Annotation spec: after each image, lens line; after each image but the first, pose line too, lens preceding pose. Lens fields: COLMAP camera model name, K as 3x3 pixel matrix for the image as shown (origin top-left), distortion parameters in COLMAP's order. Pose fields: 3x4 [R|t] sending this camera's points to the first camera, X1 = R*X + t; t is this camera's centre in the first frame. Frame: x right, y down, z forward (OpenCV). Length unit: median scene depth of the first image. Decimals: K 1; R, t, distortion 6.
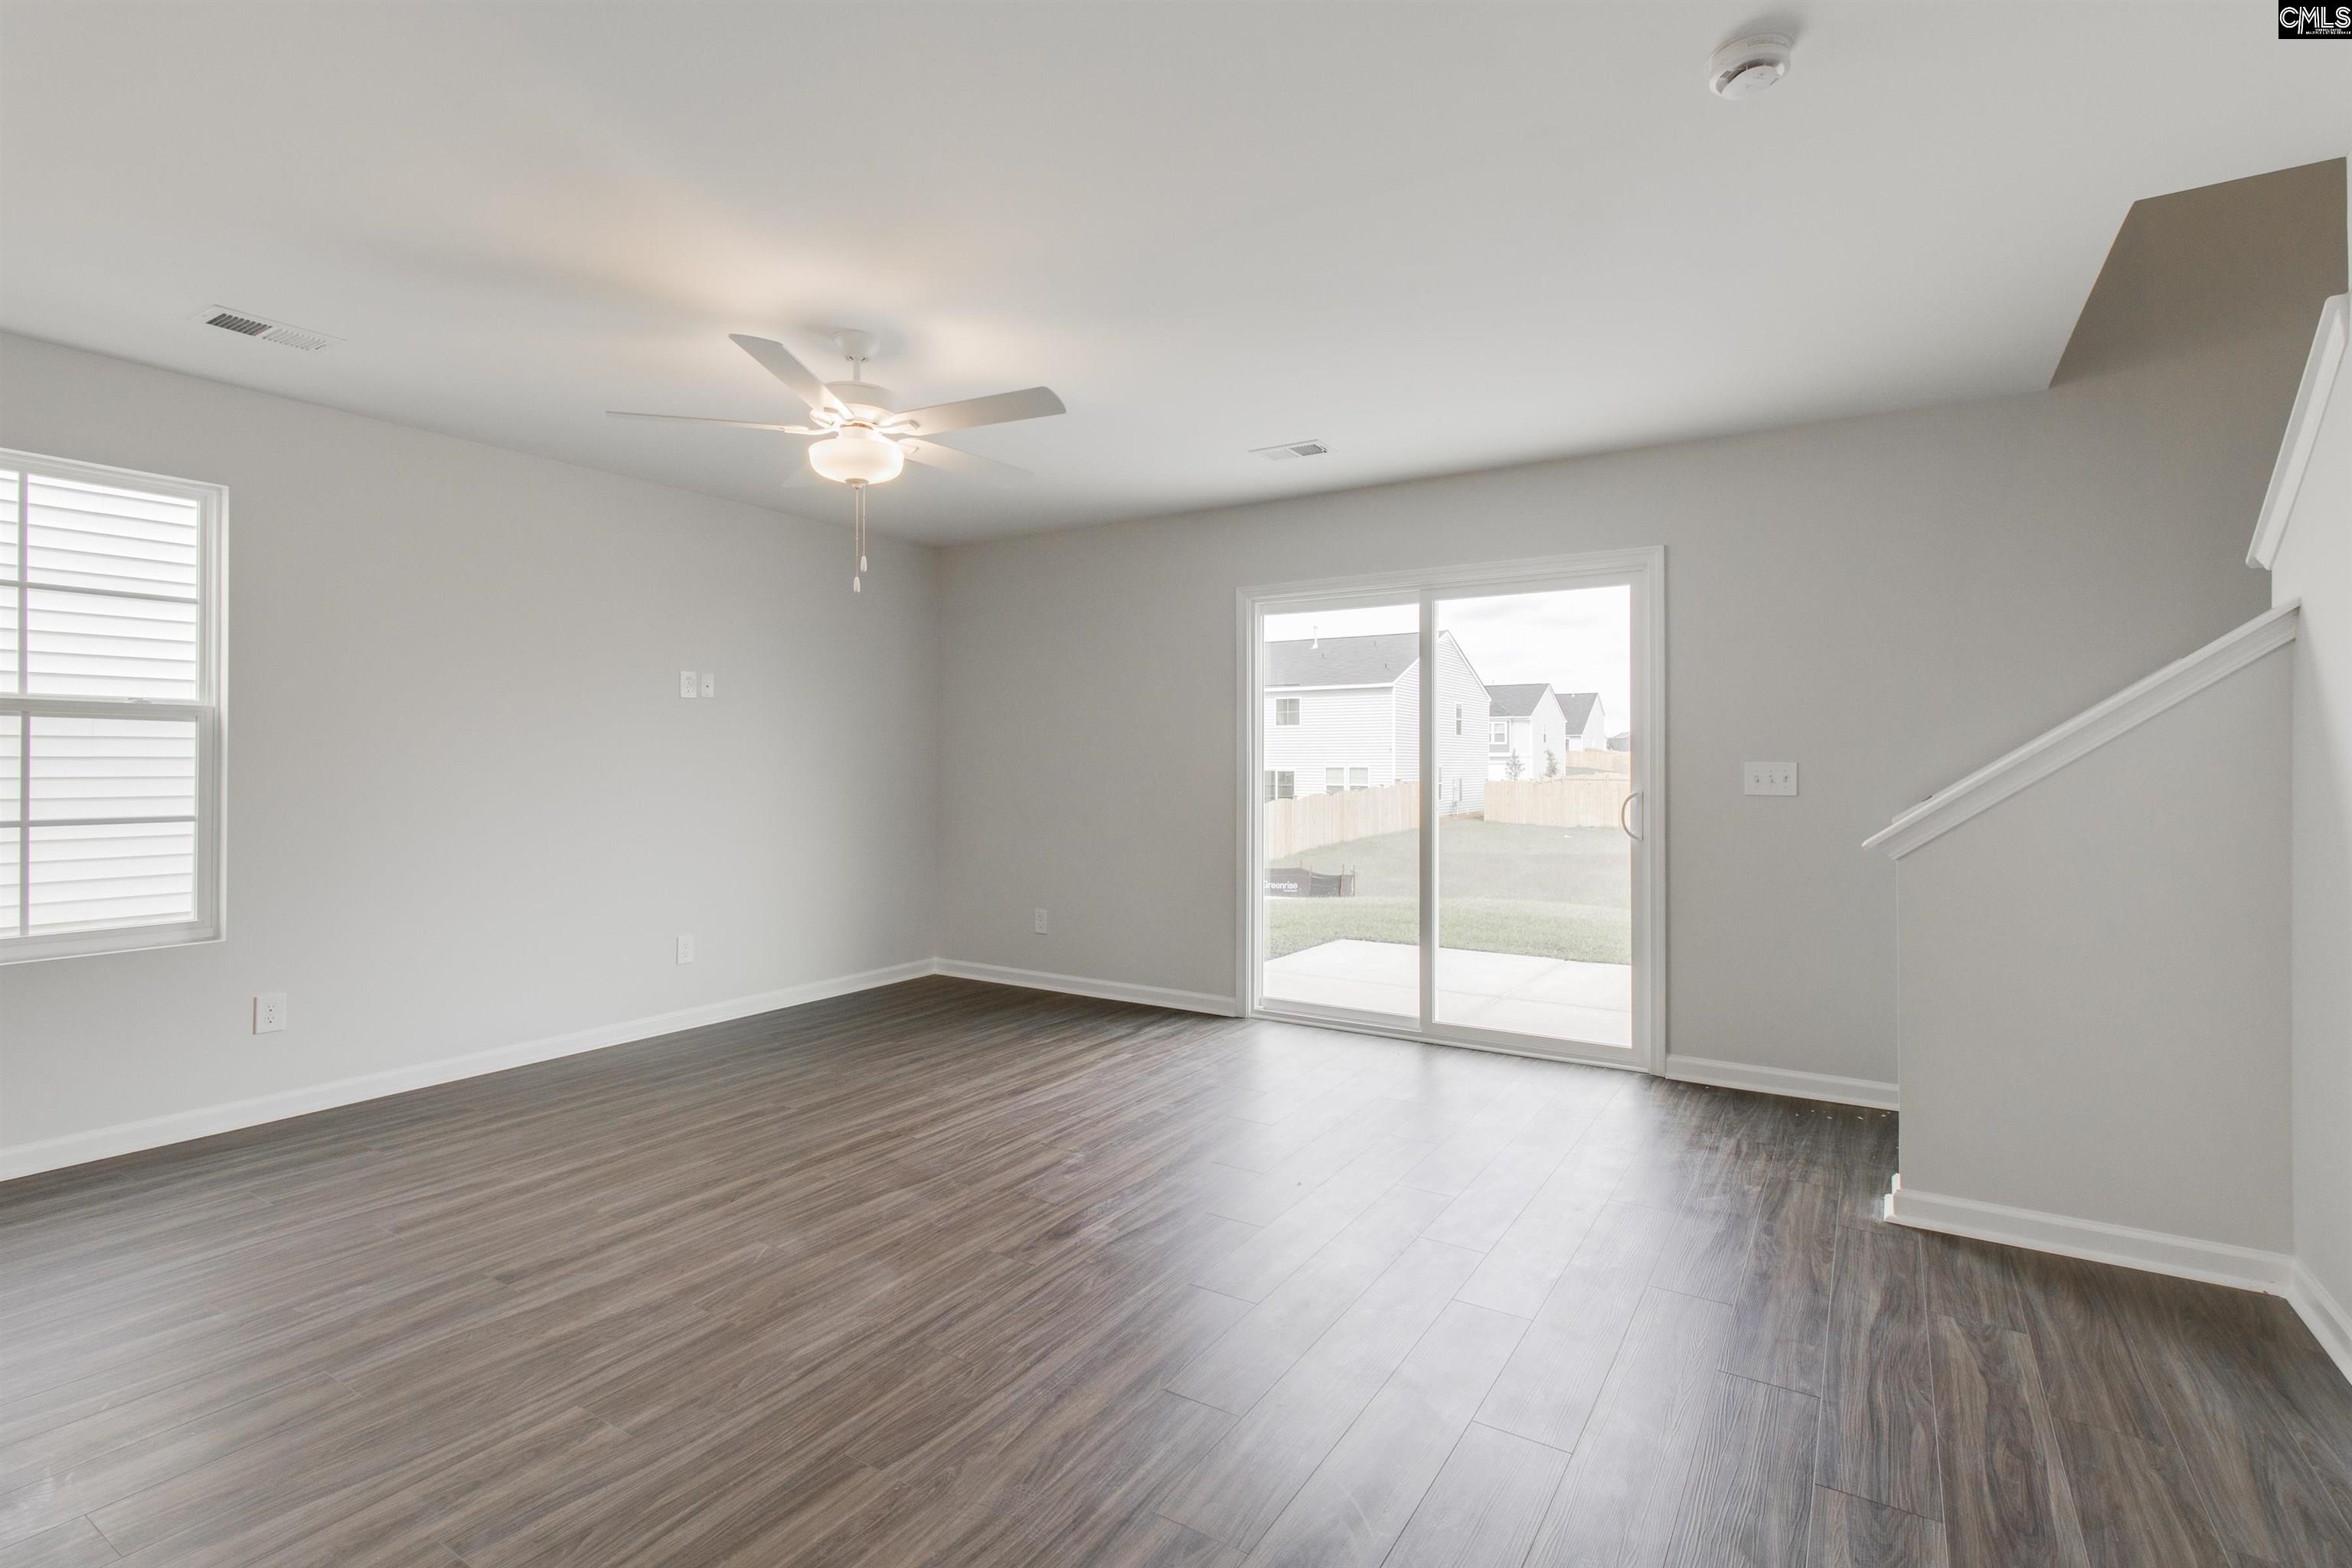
lens RADIAL K [[1100.3, 0, 1187.7], [0, 1100.3, 749.9], [0, 0, 1]] dist [0.002929, 0.000705]
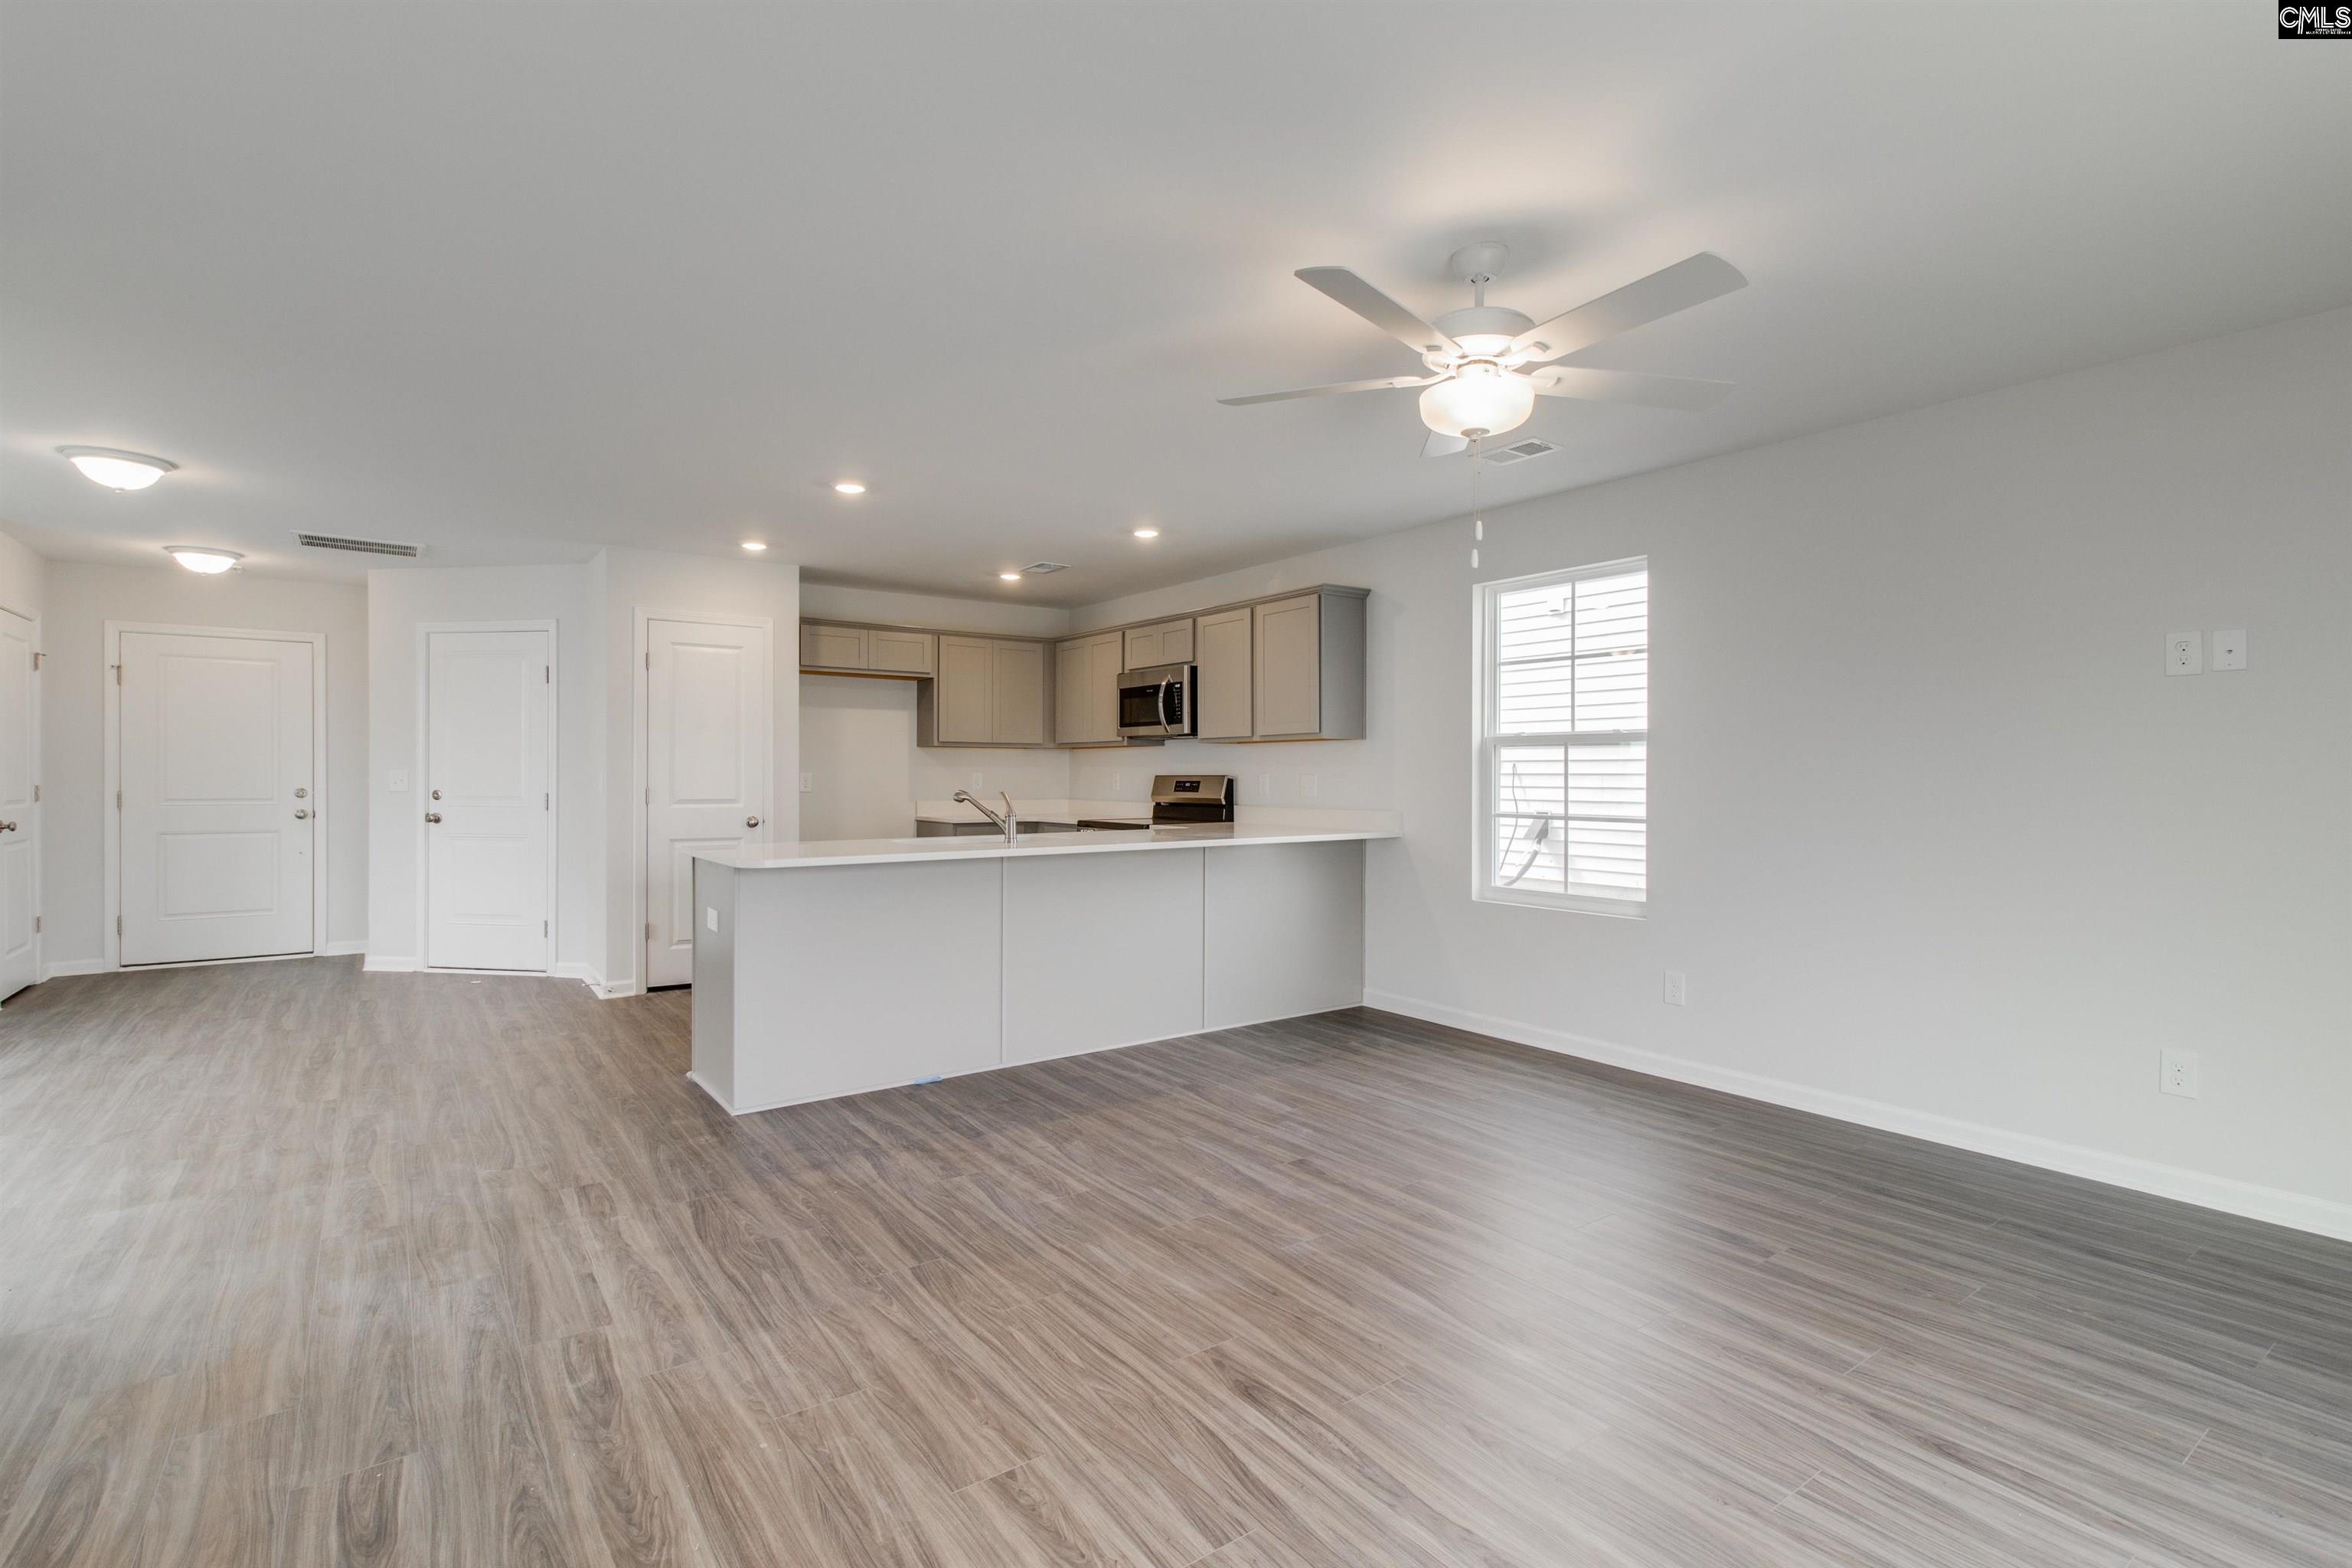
lens RADIAL K [[1100.3, 0, 1167.4], [0, 1100.3, 779.1], [0, 0, 1]] dist [0.002929, 0.000705]
pose [[-0.378639, -0.000349, -0.925544, 0.481283], [0.006486, 0.999974, -0.003031, 0.014066], [0.925522, -0.007151, -0.378627, 0.973990]]
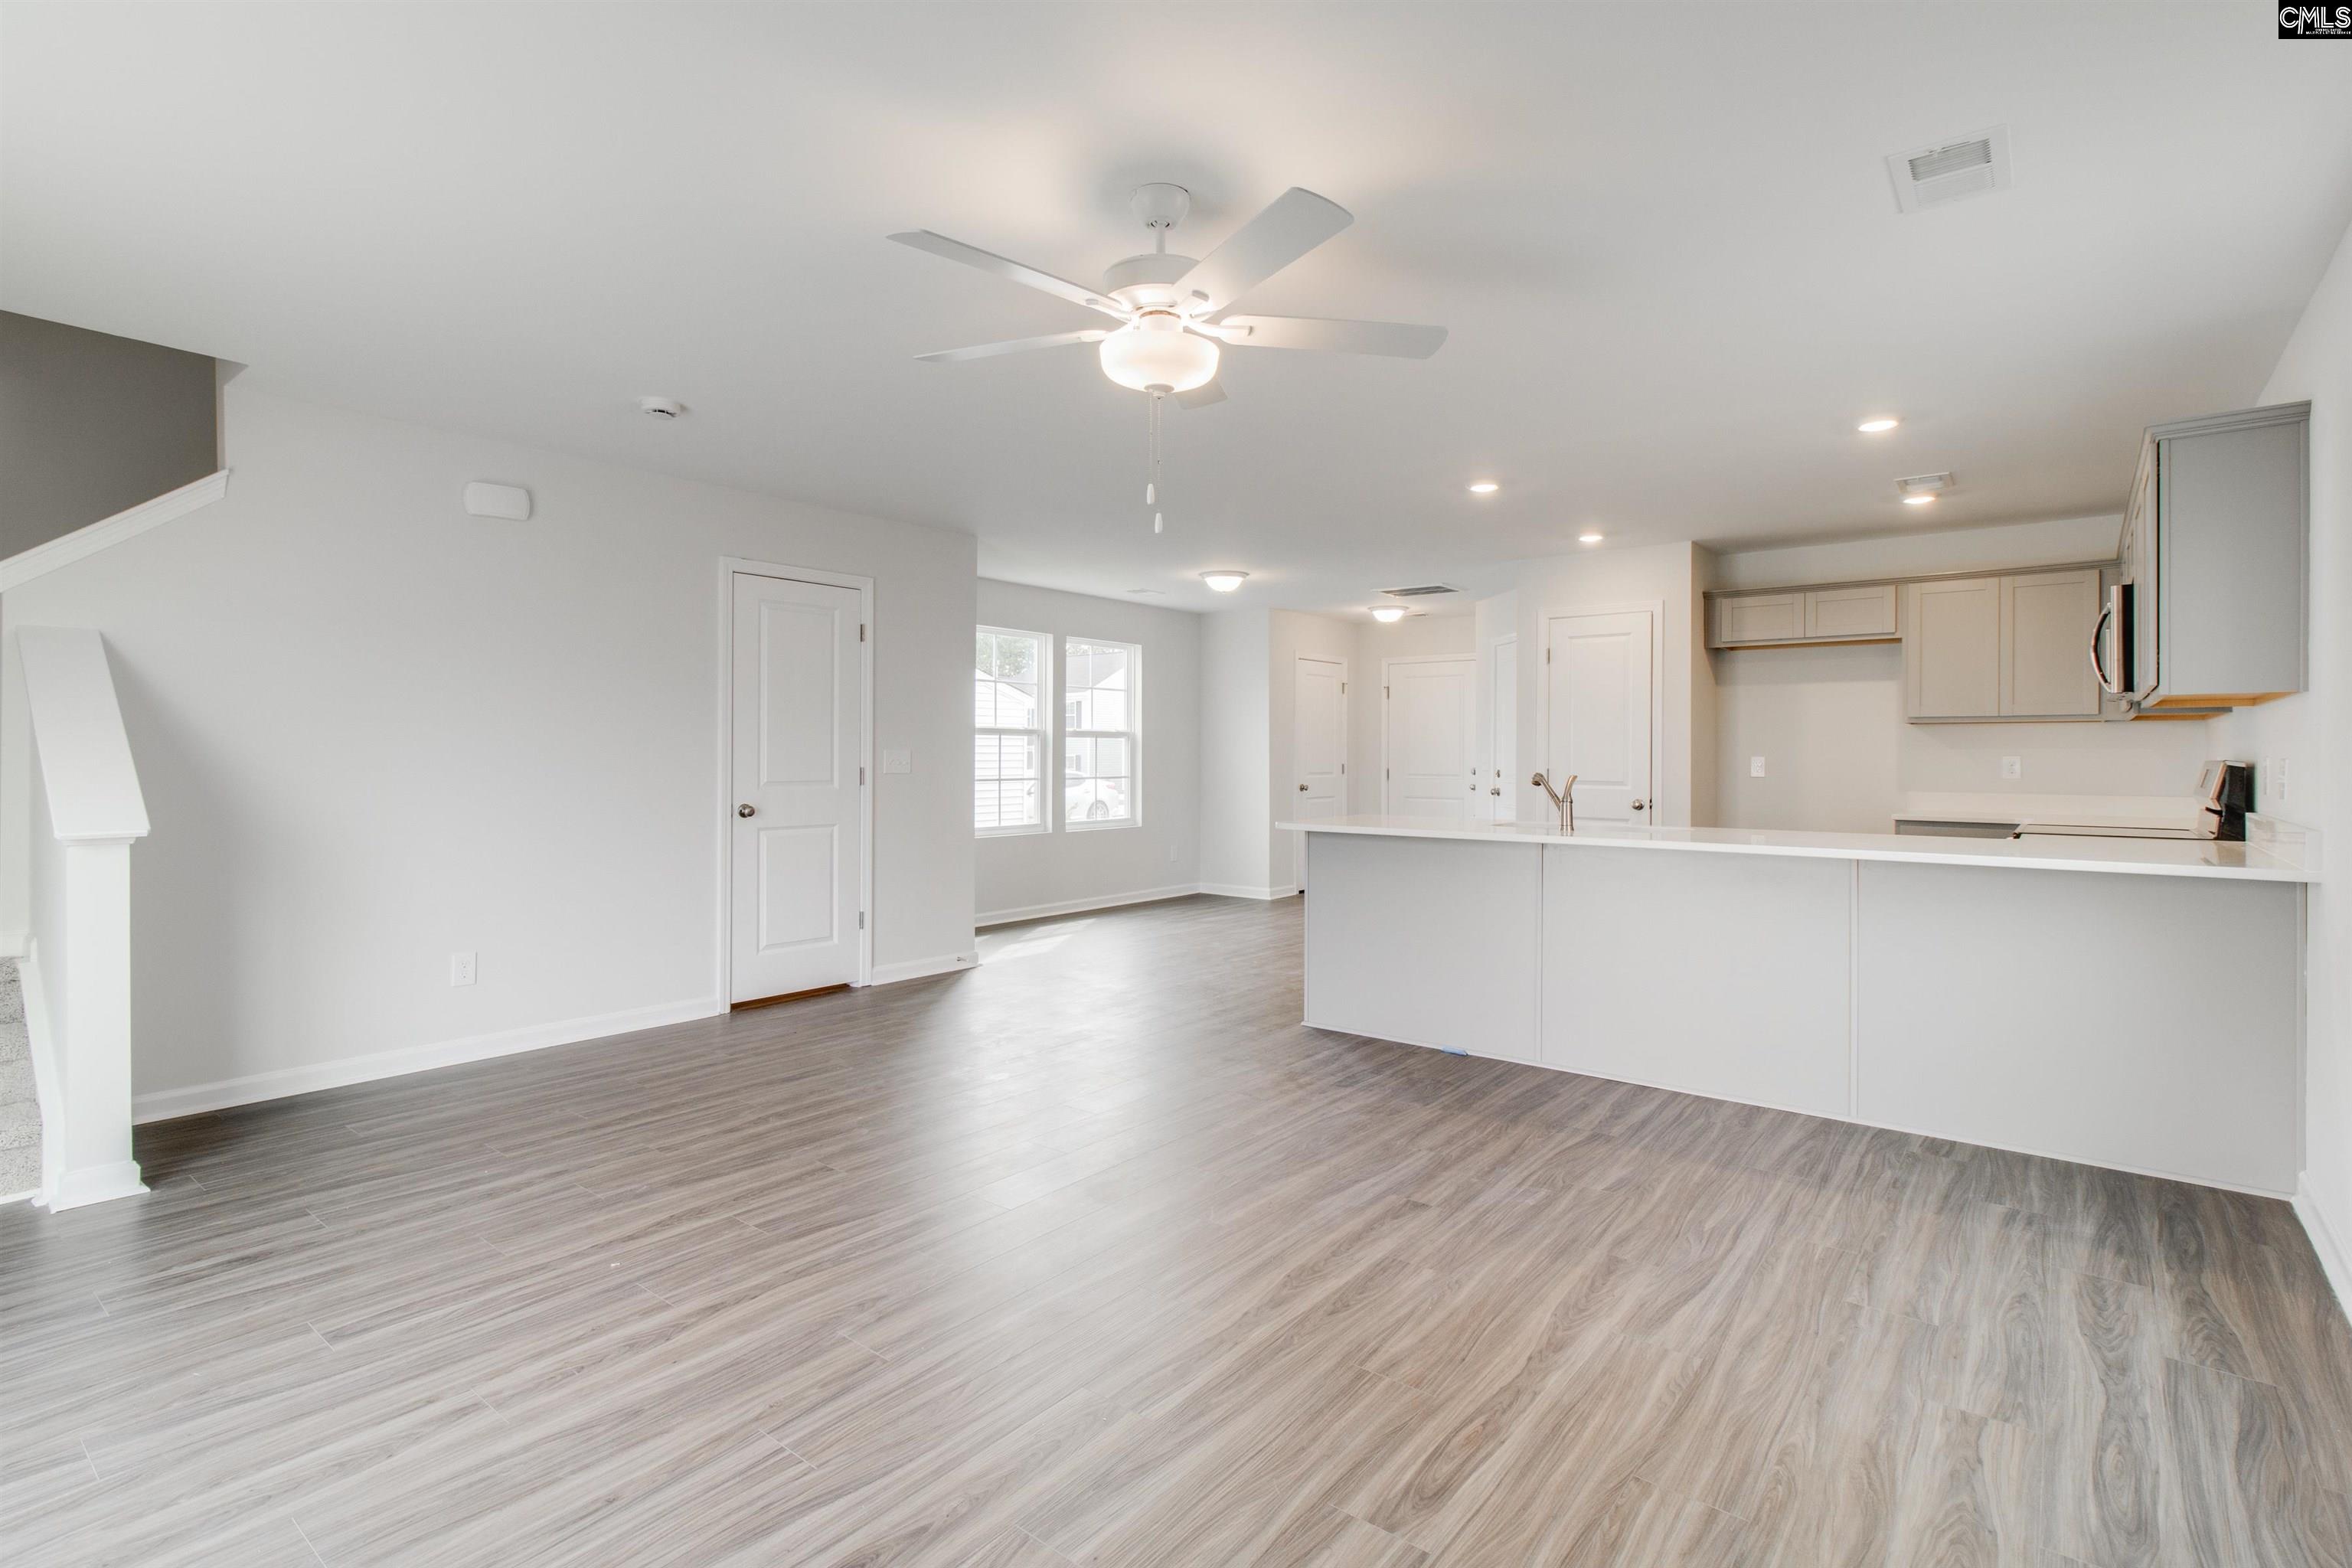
lens RADIAL K [[1100.3, 0, 1172.1], [0, 1100.3, 761.1], [0, 0, 1]] dist [0.002929, 0.000705]
pose [[-0.993406, -0.006853, 0.114446, -0.352268], [-0.007326, 0.999966, -0.003713, 0.015506], [-0.114417, -0.004527, -0.993423, 1.558217]]
